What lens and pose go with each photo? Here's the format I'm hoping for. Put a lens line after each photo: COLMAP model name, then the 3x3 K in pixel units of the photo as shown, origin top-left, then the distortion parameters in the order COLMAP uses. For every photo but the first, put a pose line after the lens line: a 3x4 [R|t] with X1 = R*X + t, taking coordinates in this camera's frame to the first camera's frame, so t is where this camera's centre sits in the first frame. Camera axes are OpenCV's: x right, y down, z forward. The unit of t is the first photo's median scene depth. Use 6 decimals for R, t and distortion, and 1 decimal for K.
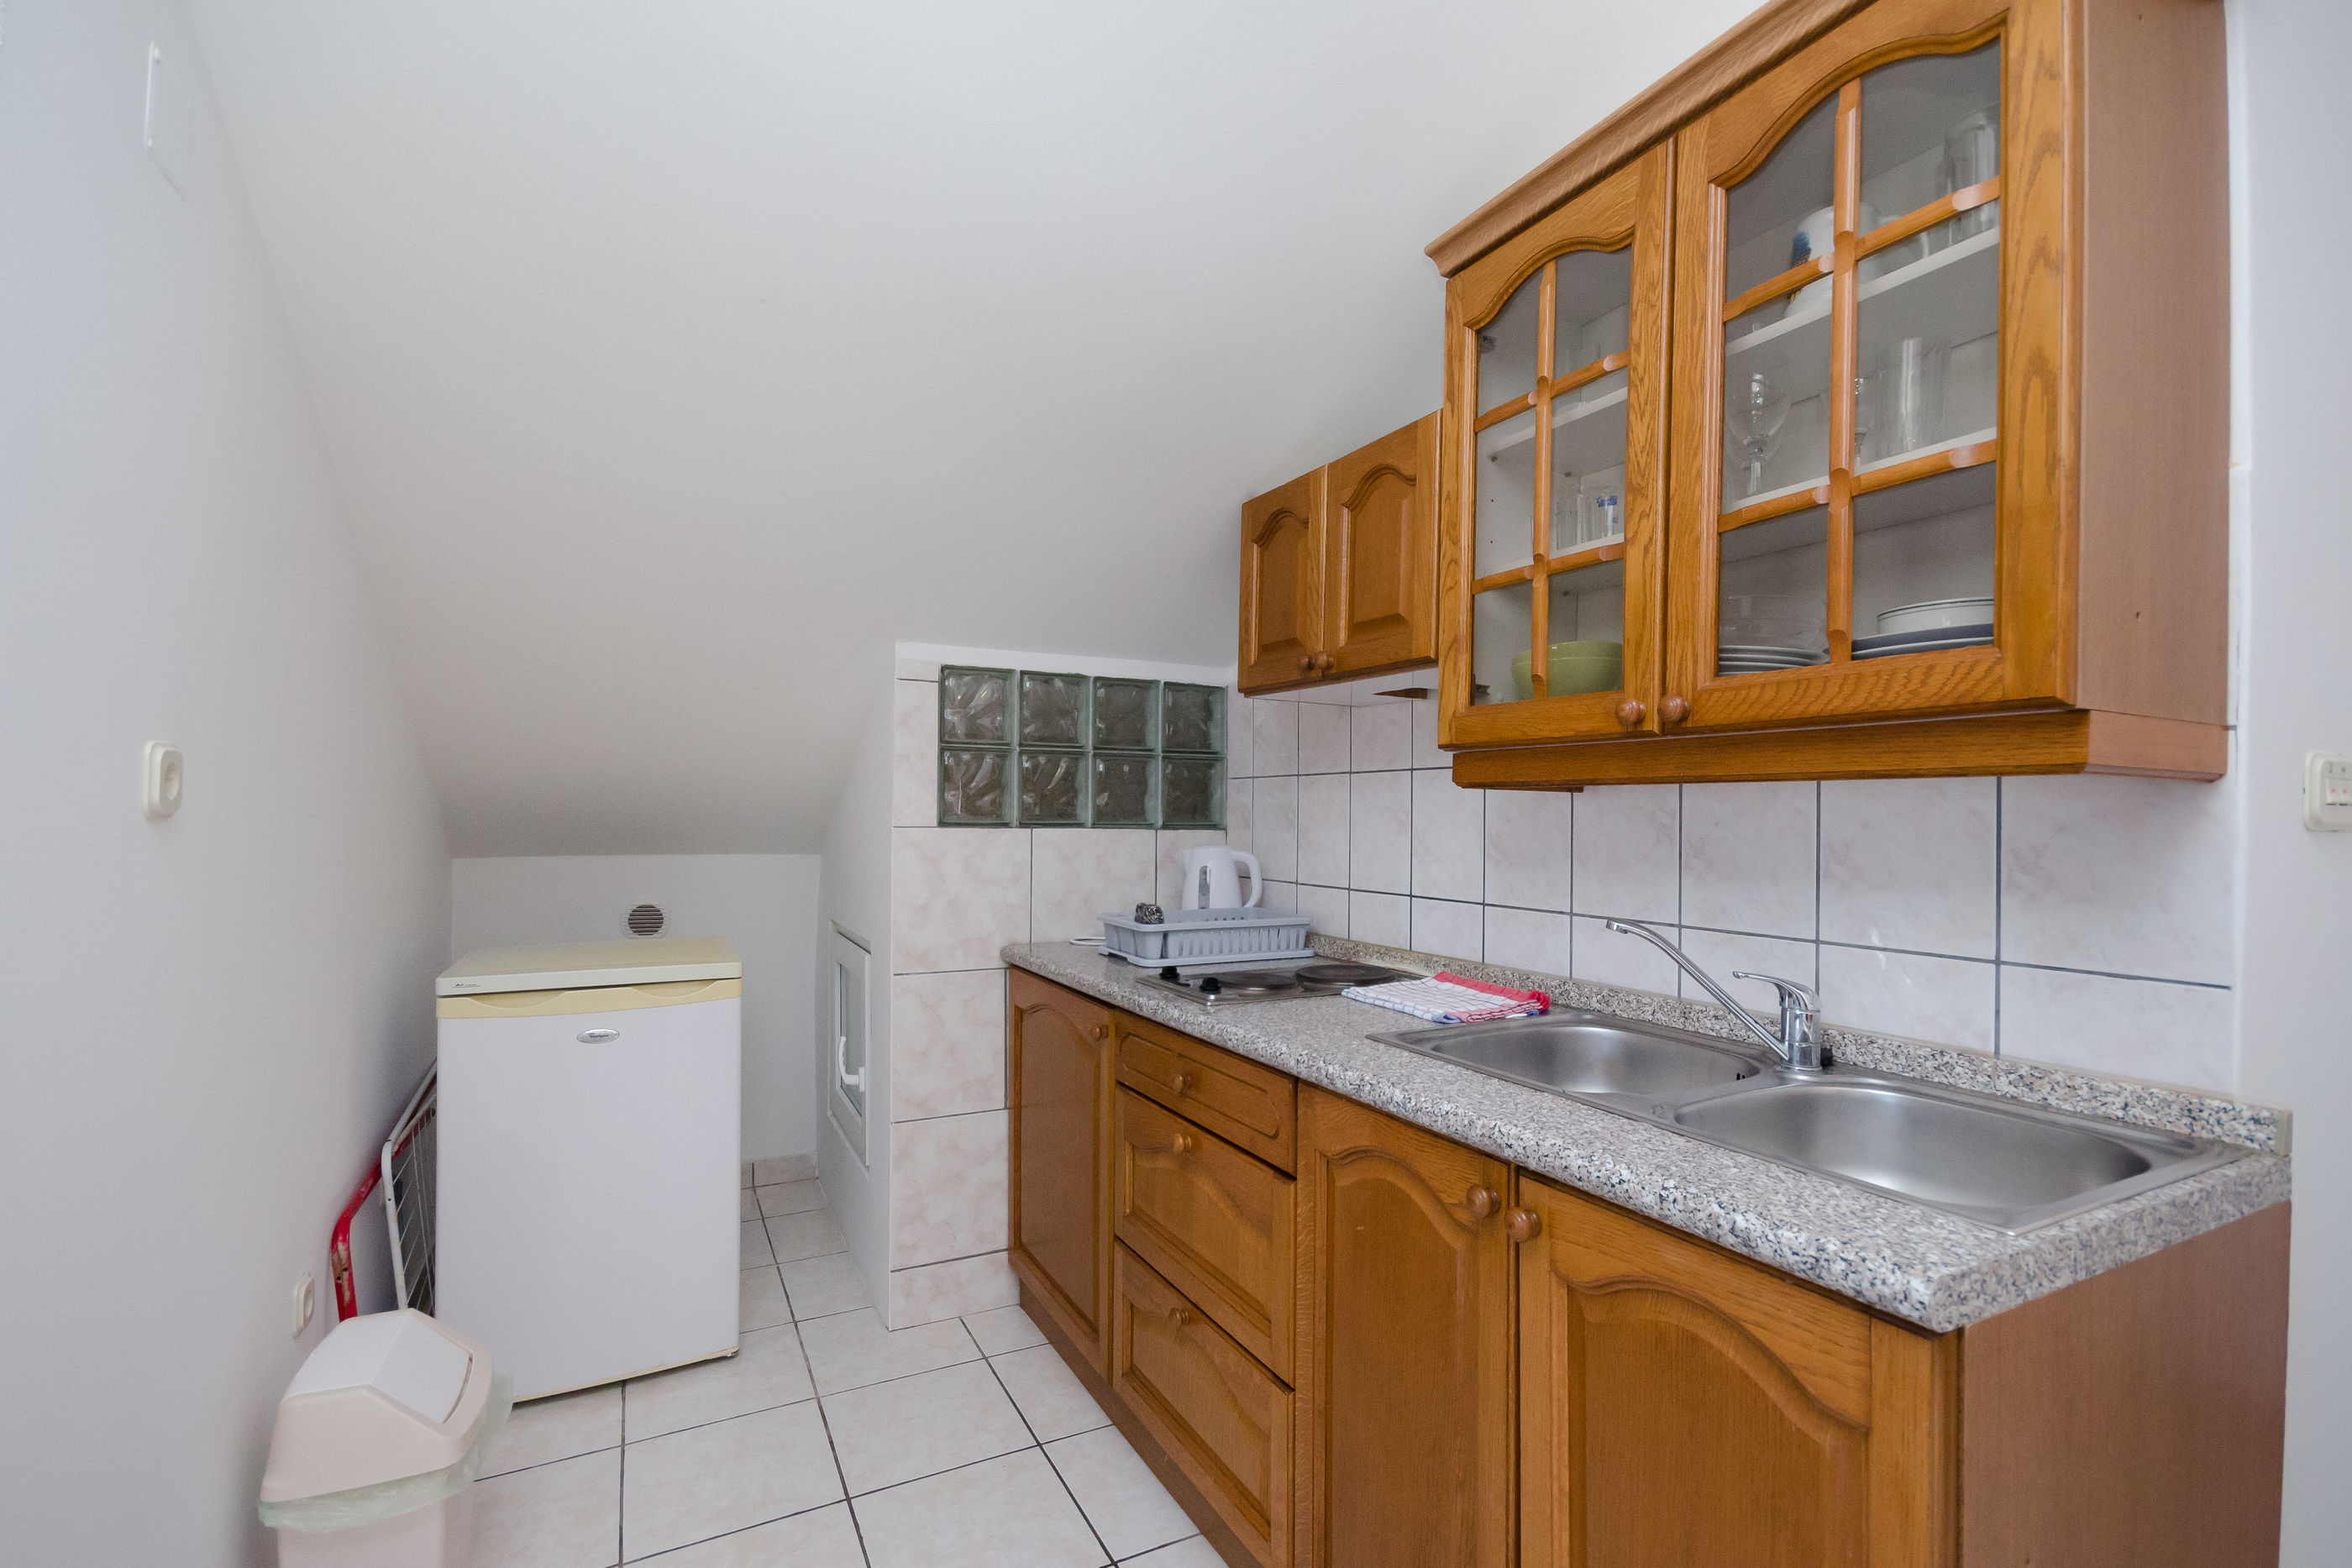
lens RADIAL K [[1108.8, 0, 1159.3], [0, 1108.8, 805.6], [0, 0, 1]] dist [-0.001264, -0.001390]
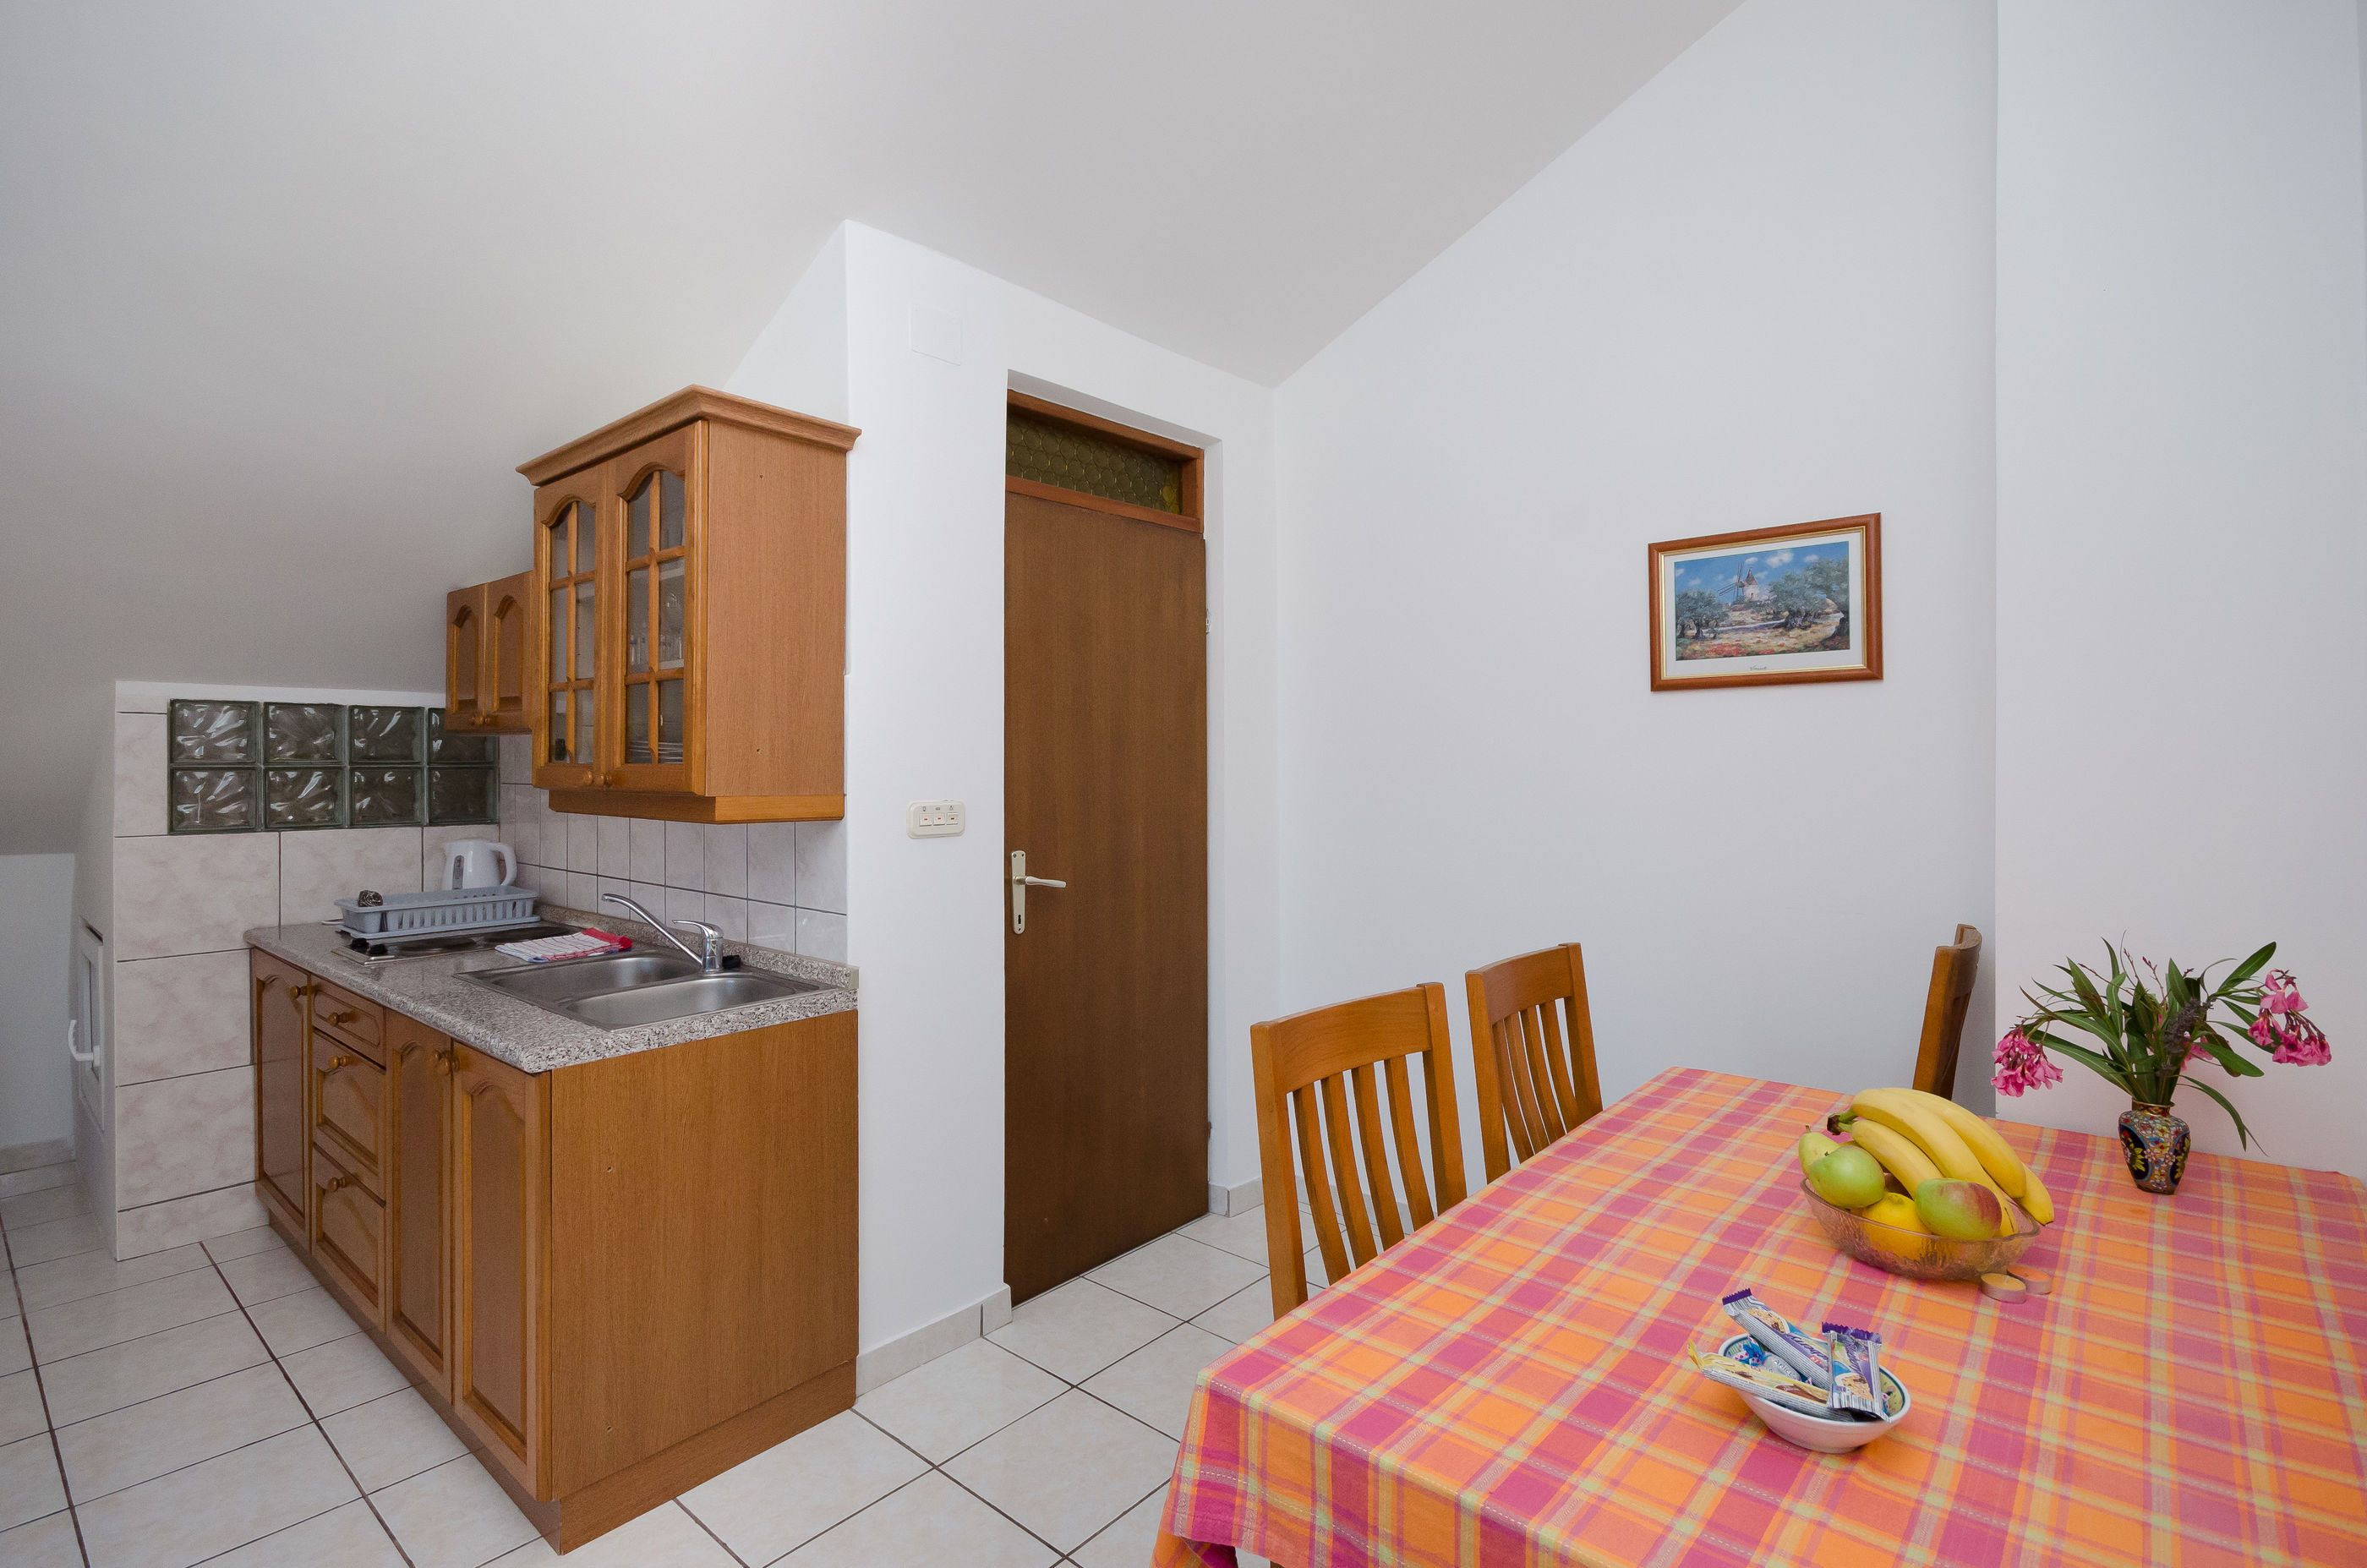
lens RADIAL K [[1080.9, 0, 1215.2], [0, 1080.9, 759.1], [0, 0, 1]] dist [0.017382, -0.007991]
pose [[0.904428, -0.004251, 0.426606, 0.609471], [0.001959, 0.999981, 0.005811, -0.128110], [-0.426623, -0.004421, 0.904419, -1.039250]]
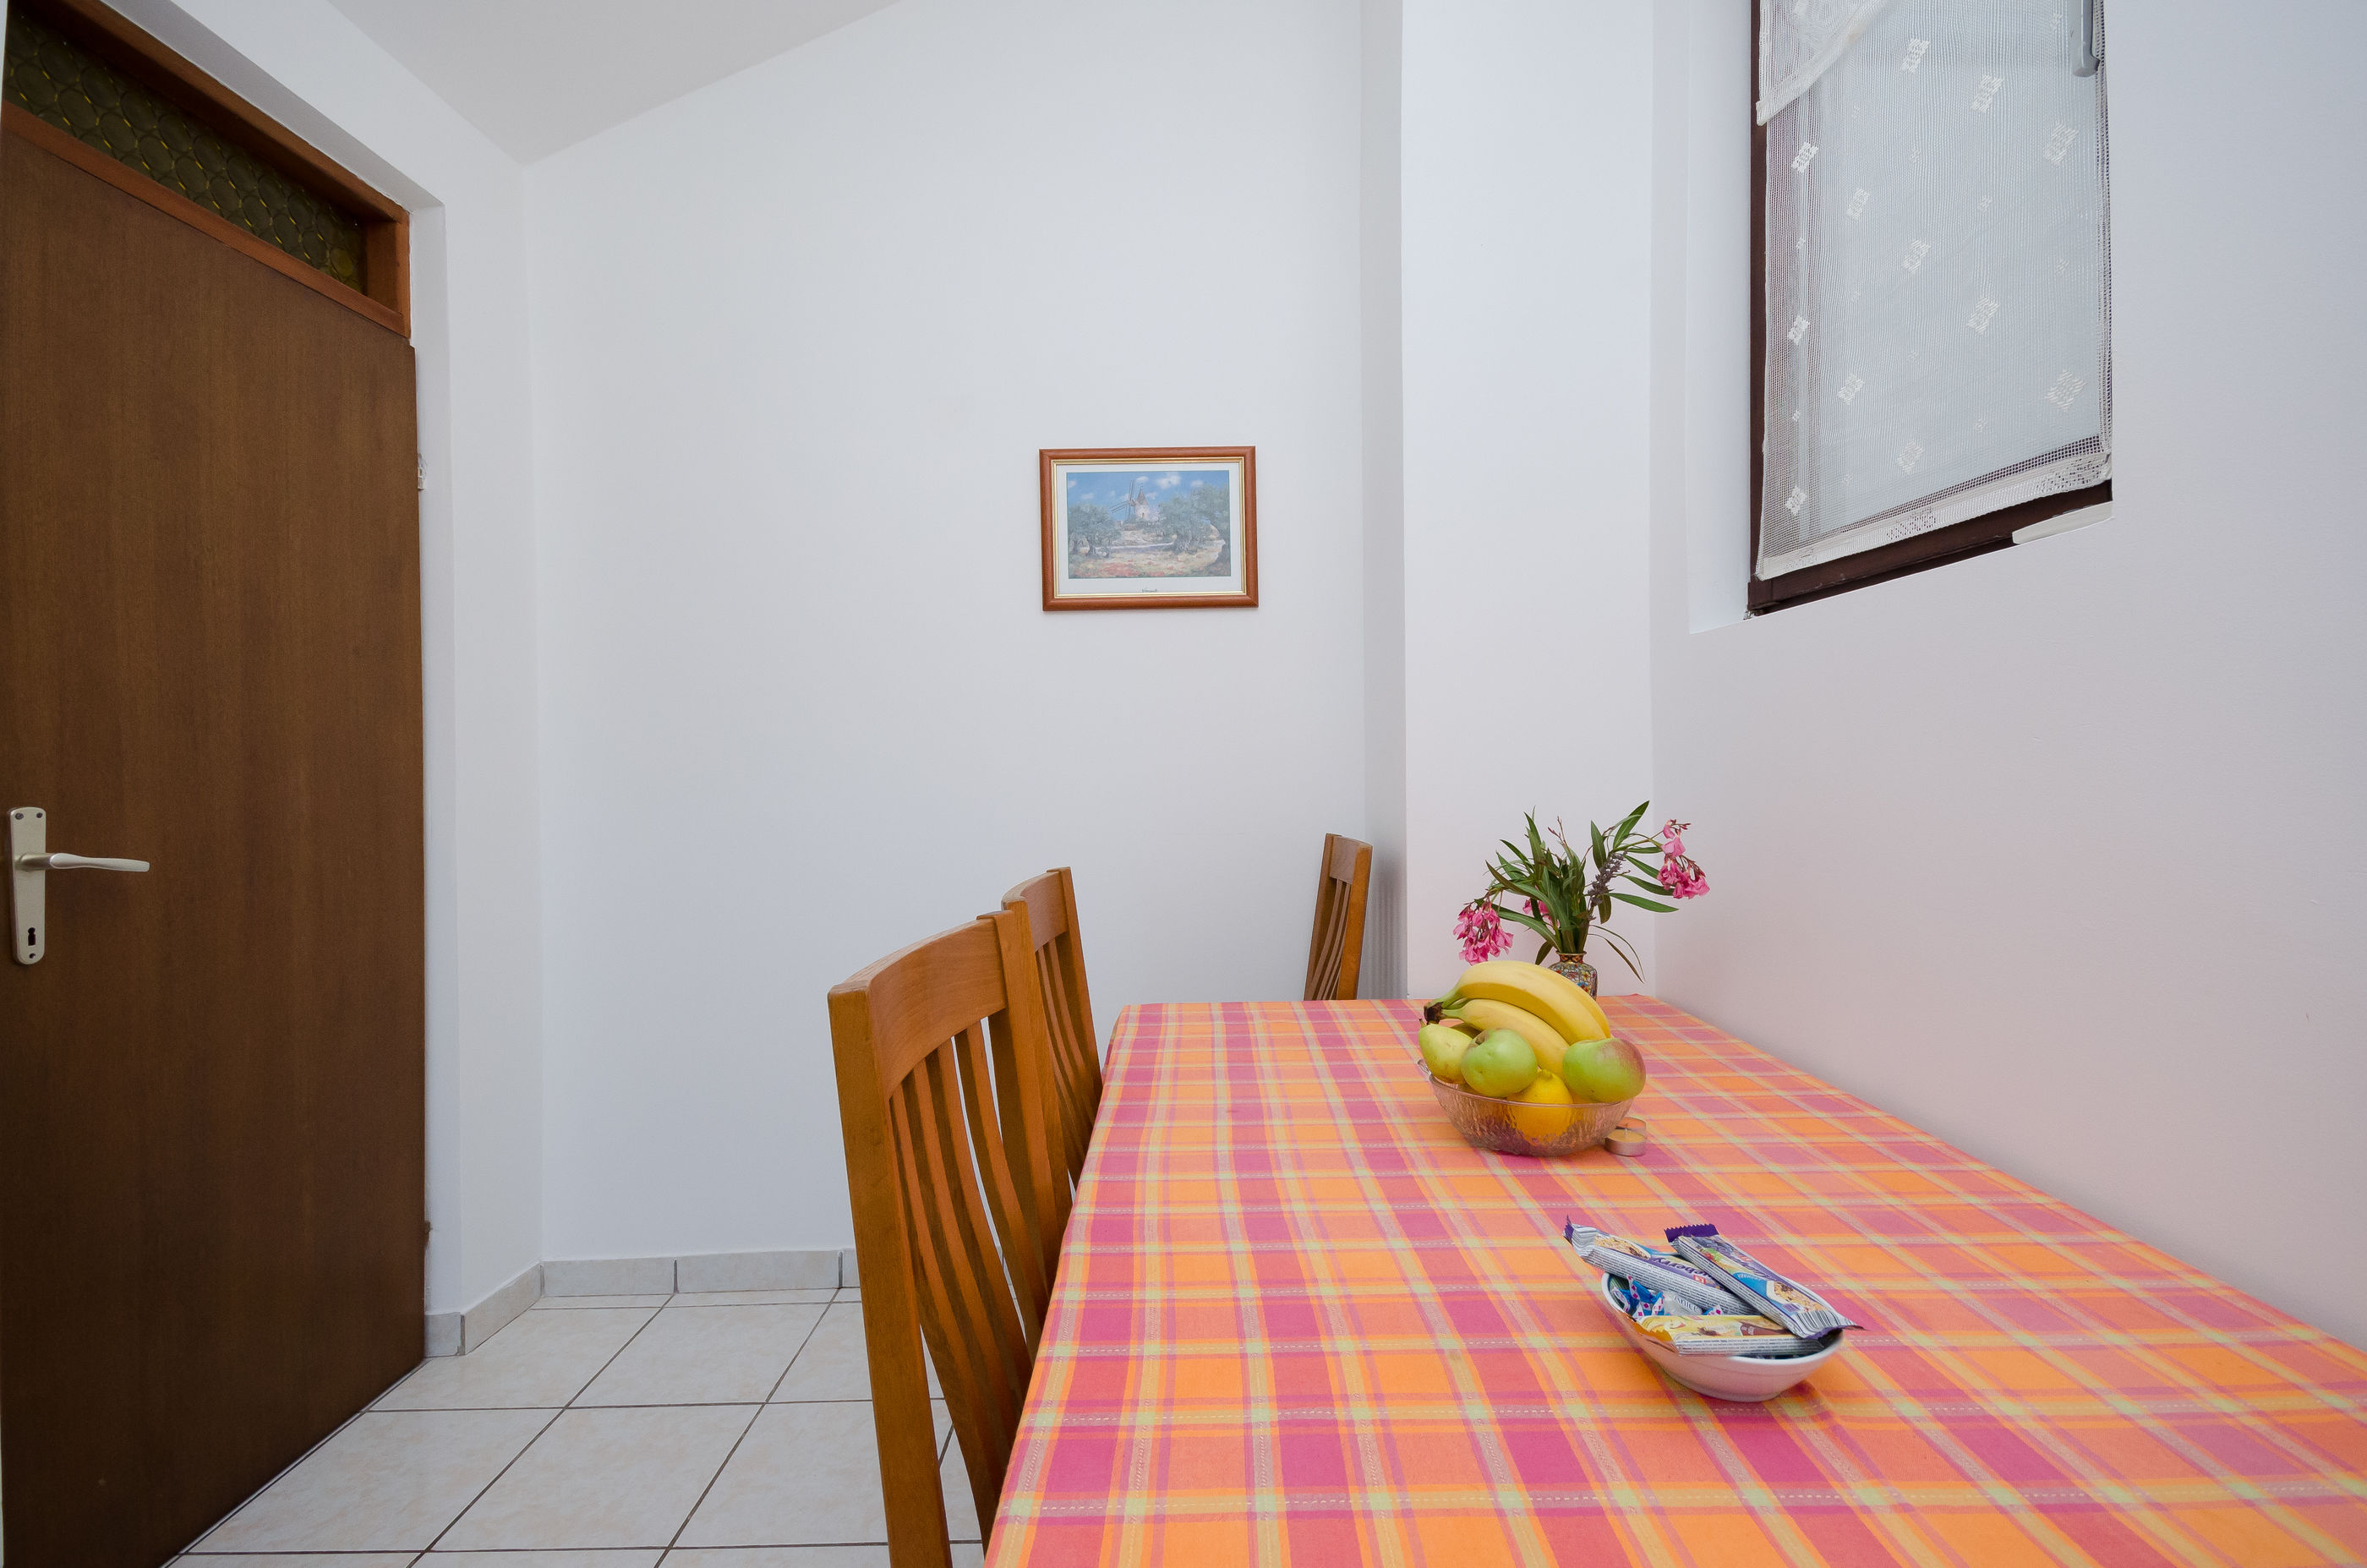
lens RADIAL K [[1061.4, 0, 1185.8], [0, 1061.4, 763.7], [0, 0, 1]] dist [0.017573, -0.000251]
pose [[0.426375, -0.013365, 0.904448, 0.668904], [0.005459, 0.999911, 0.012202, 0.010490], [-0.904530, -0.000265, 0.426410, -0.509637]]
